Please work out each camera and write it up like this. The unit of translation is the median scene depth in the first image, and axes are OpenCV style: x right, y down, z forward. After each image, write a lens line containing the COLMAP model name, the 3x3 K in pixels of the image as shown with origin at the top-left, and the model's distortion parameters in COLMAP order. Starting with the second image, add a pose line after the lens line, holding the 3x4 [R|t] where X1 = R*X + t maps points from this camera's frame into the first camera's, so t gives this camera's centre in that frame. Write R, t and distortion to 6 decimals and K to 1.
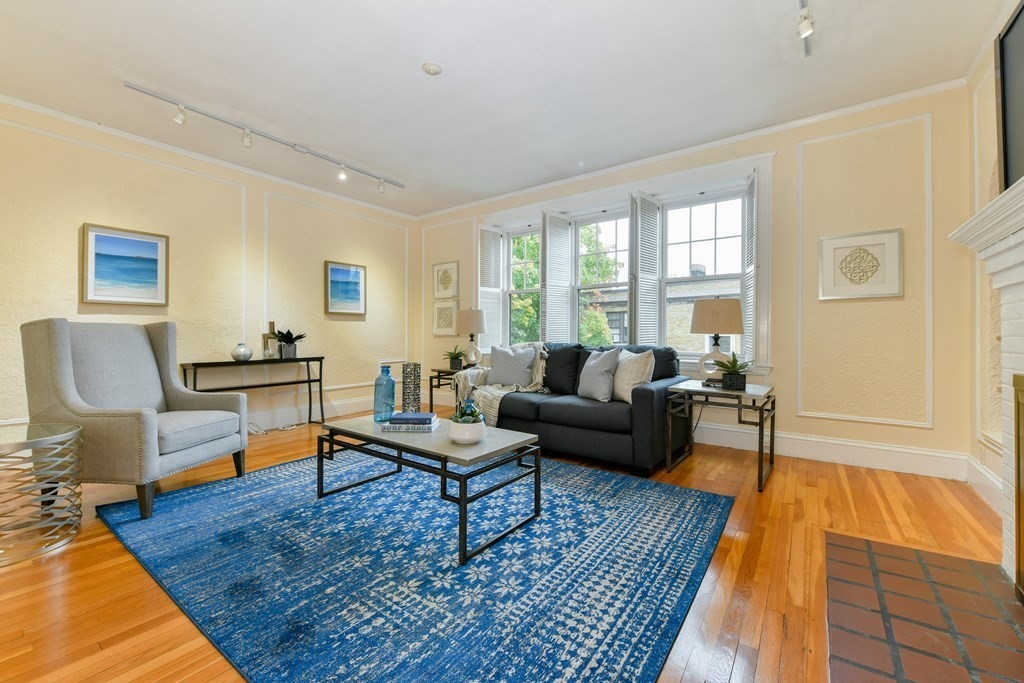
lens RADIAL K [[410.5, 0, 516.6], [0, 410.5, 337.4], [0, 0, 1]] dist [-0.001856, -0.000802]
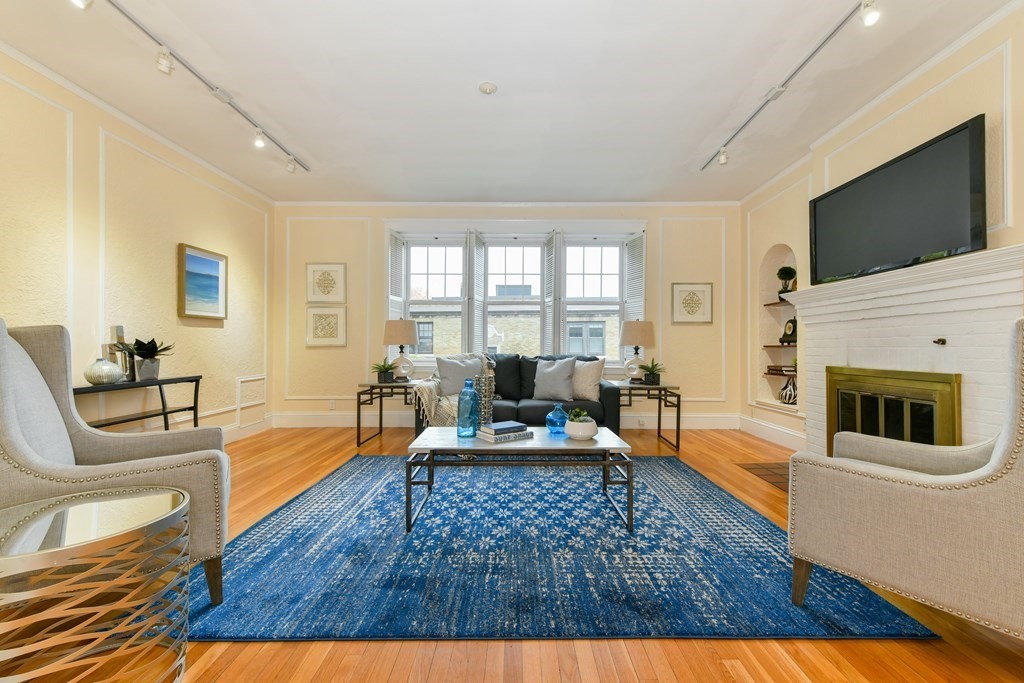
lens RADIAL K [[410.5, 0, 517.3], [0, 410.5, 344.2], [0, 0, 1]] dist [-0.001856, -0.000802]
pose [[0.811118, 0.003959, 0.584869, -0.675135], [0.001751, 0.999956, -0.009197, -0.001677], [-0.584880, 0.008484, 0.811076, 0.109189]]
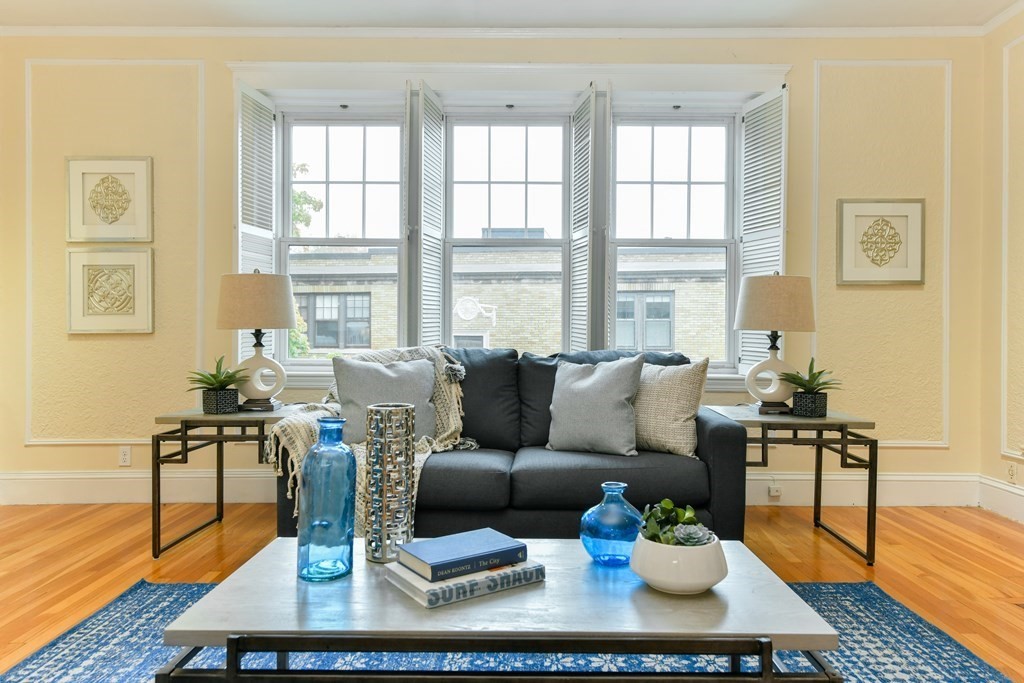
lens RADIAL K [[690.5, 0, 524.0], [0, 690.5, 338.0], [0, 0, 1]] dist [-0.004586, 0.014770]
pose [[0.809653, -0.001896, 0.586906, -0.467323], [0.002898, 0.999996, -0.000767, 0.002260], [-0.586902, 0.002322, 0.809655, 0.370064]]
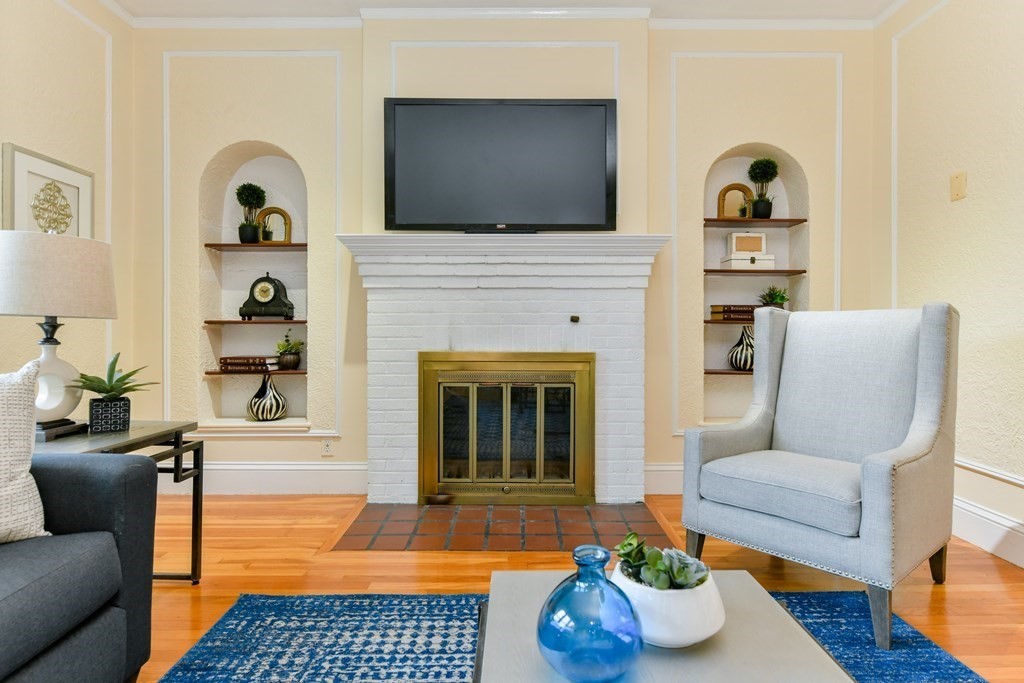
lens RADIAL K [[556.4, 0, 524.6], [0, 556.4, 331.5], [0, 0, 1]] dist [0.004336, -0.003415]
pose [[-0.602375, -0.010791, 0.798140, -0.299058], [-0.002687, 0.999930, 0.011491, -0.001605], [-0.798209, 0.004777, -0.602362, 0.976634]]
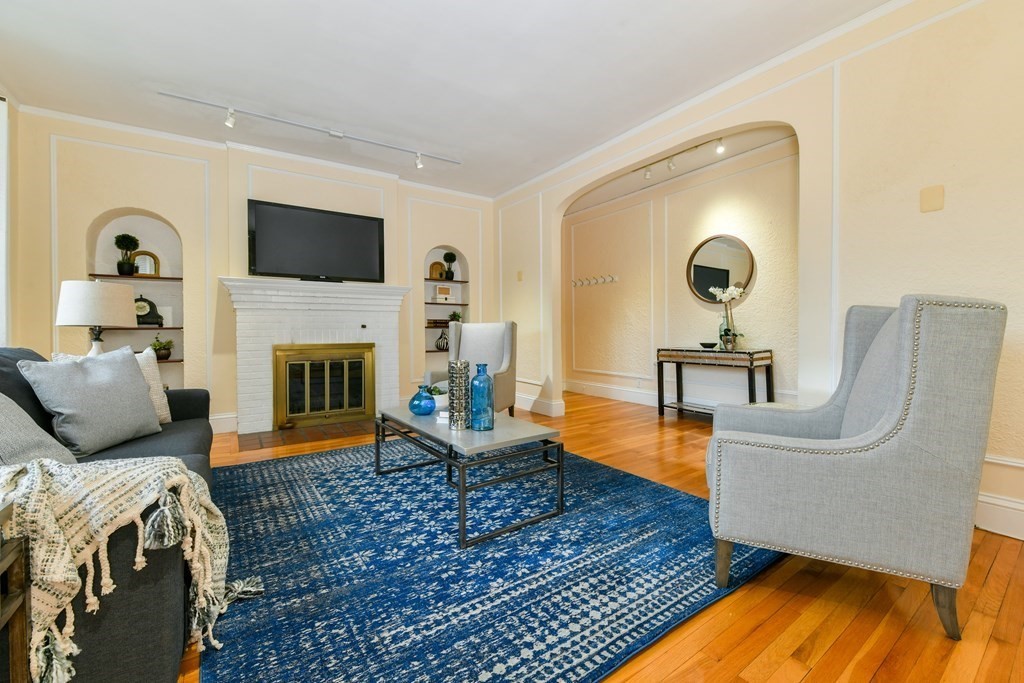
lens RADIAL K [[410.5, 0, 524.2], [0, 410.5, 333.7], [0, 0, 1]] dist [-0.001856, -0.000802]
pose [[-0.948176, -0.001589, 0.317741, -0.572484], [0.002554, 0.999917, 0.012621, -0.003334], [-0.317734, 0.012779, -0.948094, 1.526701]]
